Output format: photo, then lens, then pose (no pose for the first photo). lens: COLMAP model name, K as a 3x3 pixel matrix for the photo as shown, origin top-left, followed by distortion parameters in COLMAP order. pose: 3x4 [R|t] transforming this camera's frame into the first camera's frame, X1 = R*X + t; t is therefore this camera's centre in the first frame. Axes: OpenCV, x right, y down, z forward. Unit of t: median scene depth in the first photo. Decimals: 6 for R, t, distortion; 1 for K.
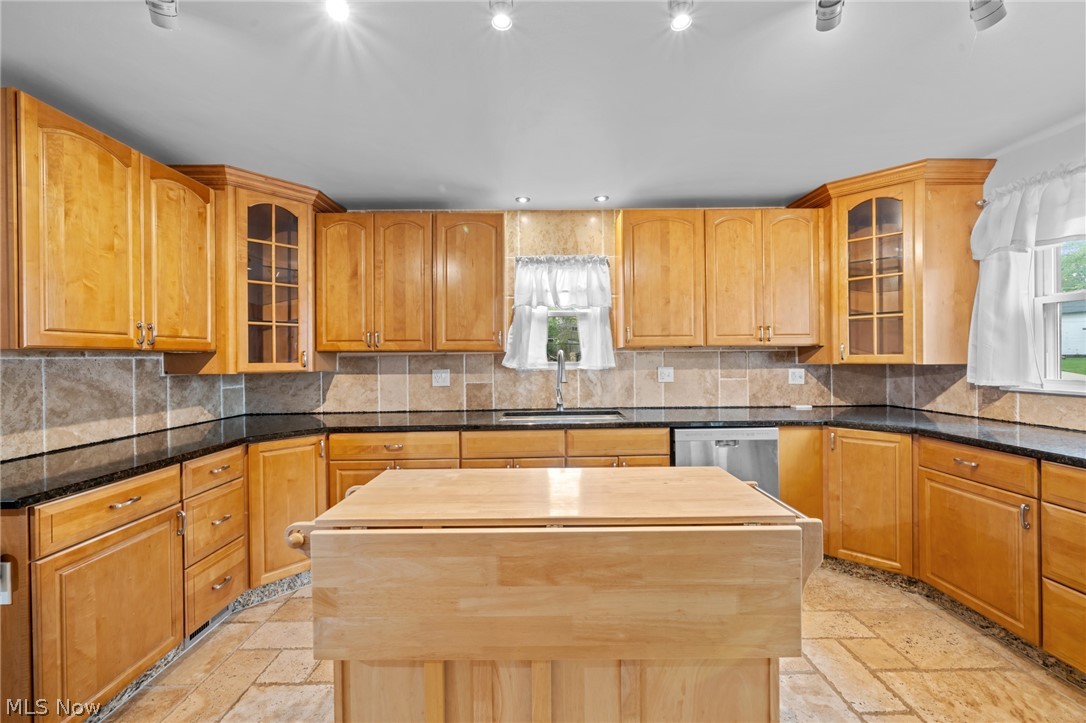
lens RADIAL K [[427.5, 0, 543.3], [0, 427.5, 358.2], [0, 0, 1]] dist [-0.001226, -0.000717]
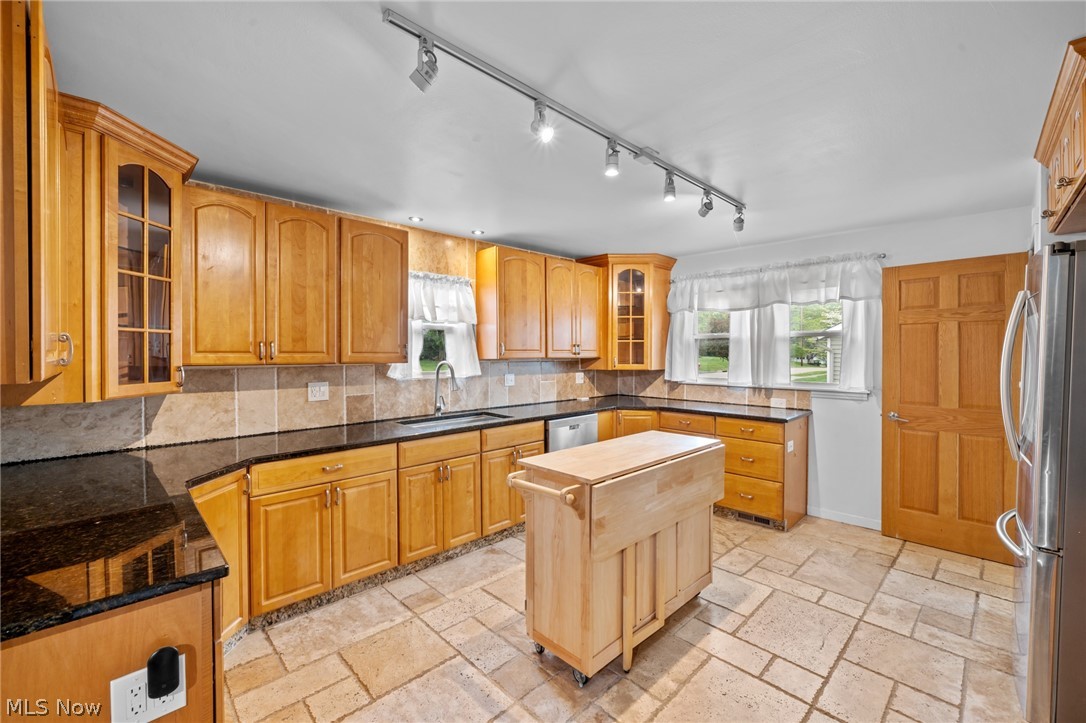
lens RADIAL K [[449.7, 0, 544.2], [0, 449.7, 358.5], [0, 0, 1]] dist [-0.002379, 0.000526]
pose [[0.728110, -0.000482, 0.685460, -0.598541], [-0.006050, 0.999956, 0.007130, -0.037609], [-0.685433, -0.009338, 0.728076, -0.029168]]
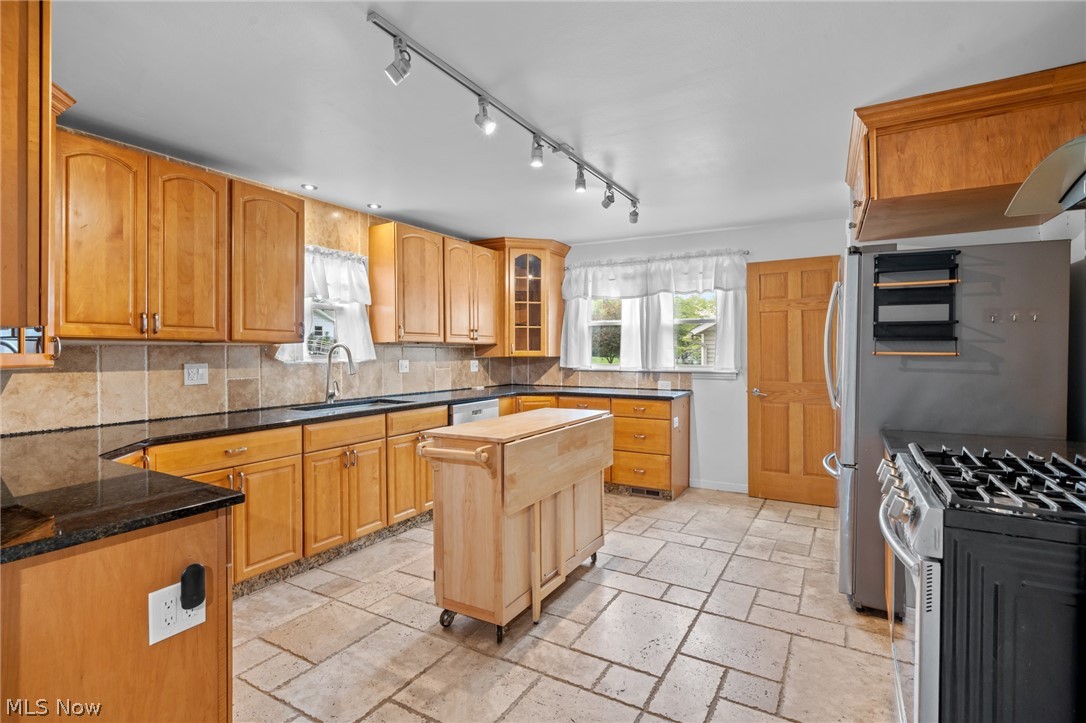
lens RADIAL K [[523.2, 0, 544.5], [0, 523.2, 353.8], [0, 0, 1]] dist [0.000725, 0.000215]
pose [[0.516220, 0.005601, 0.856437, -0.814158], [-0.002236, 0.999984, -0.005192, 0.012460], [-0.856453, 0.000765, 0.516225, -0.070432]]
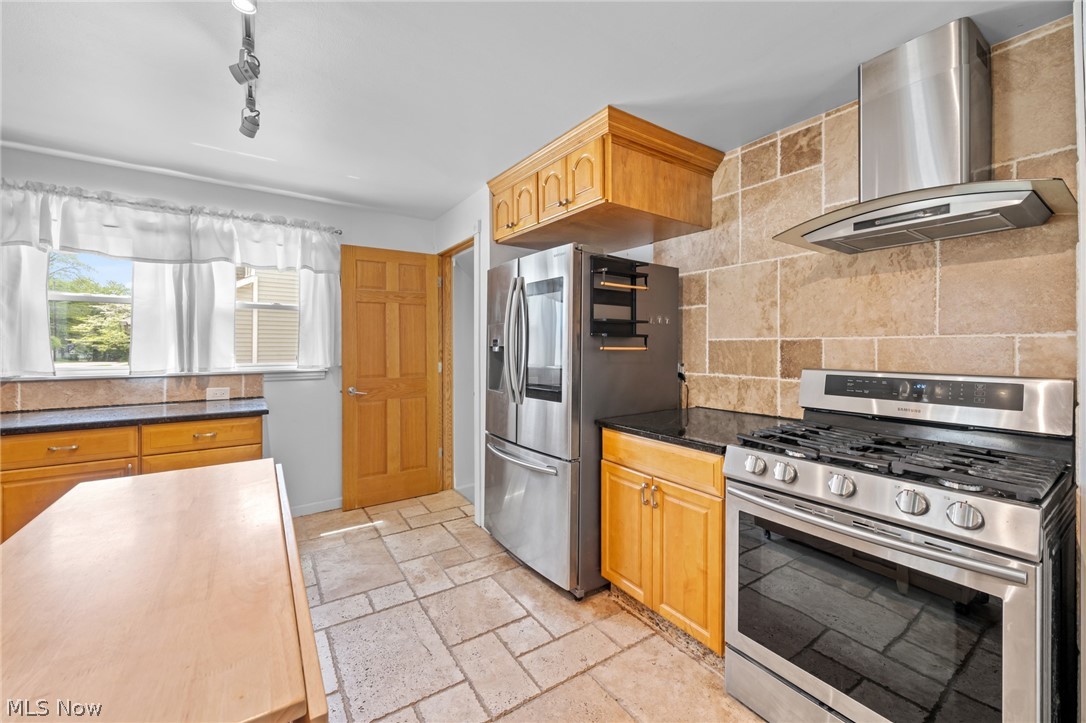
lens RADIAL K [[427.5, 0, 539.6], [0, 427.5, 345.8], [0, 0, 1]] dist [-0.001226, -0.000717]
pose [[-0.535578, 0.006837, 0.844458, -0.360175], [0.006954, 0.999969, -0.003685, 0.003496], [-0.844457, 0.003898, -0.535609, 0.396282]]
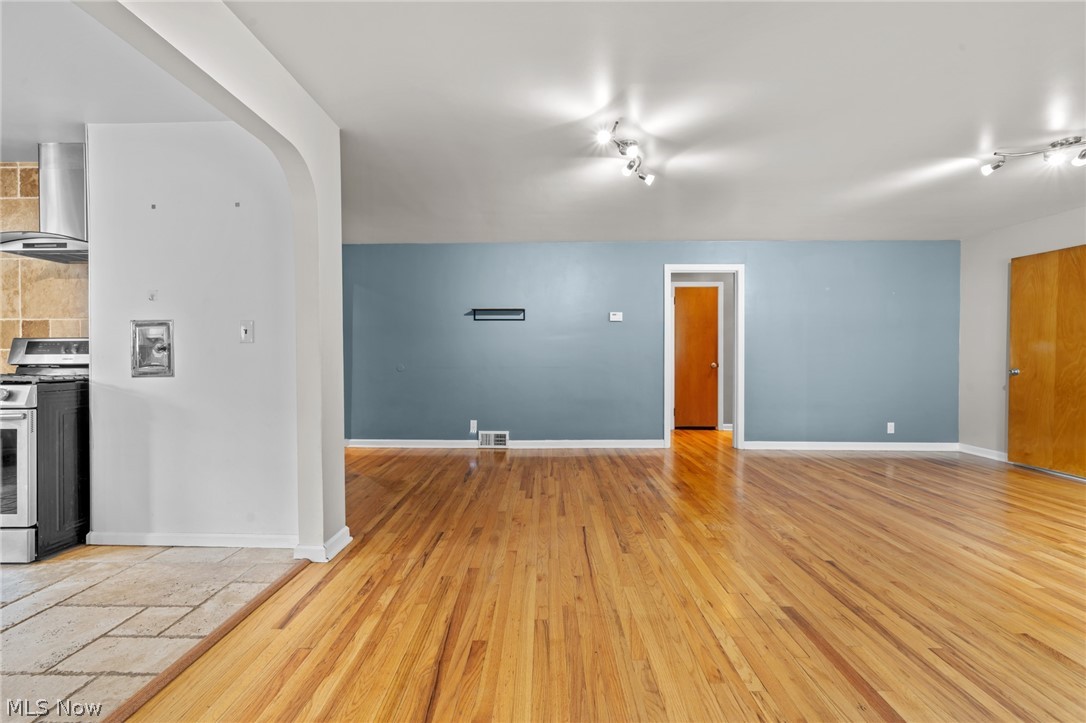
lens RADIAL K [[461.3, 0, 538.9], [0, 461.3, 362.1], [0, 0, 1]] dist [-0.001976, -0.000227]
pose [[-0.998894, 0.007547, 0.046408, -1.241088], [0.008408, 0.999796, 0.018384, 0.084424], [-0.046260, 0.018753, -0.998753, 0.668048]]
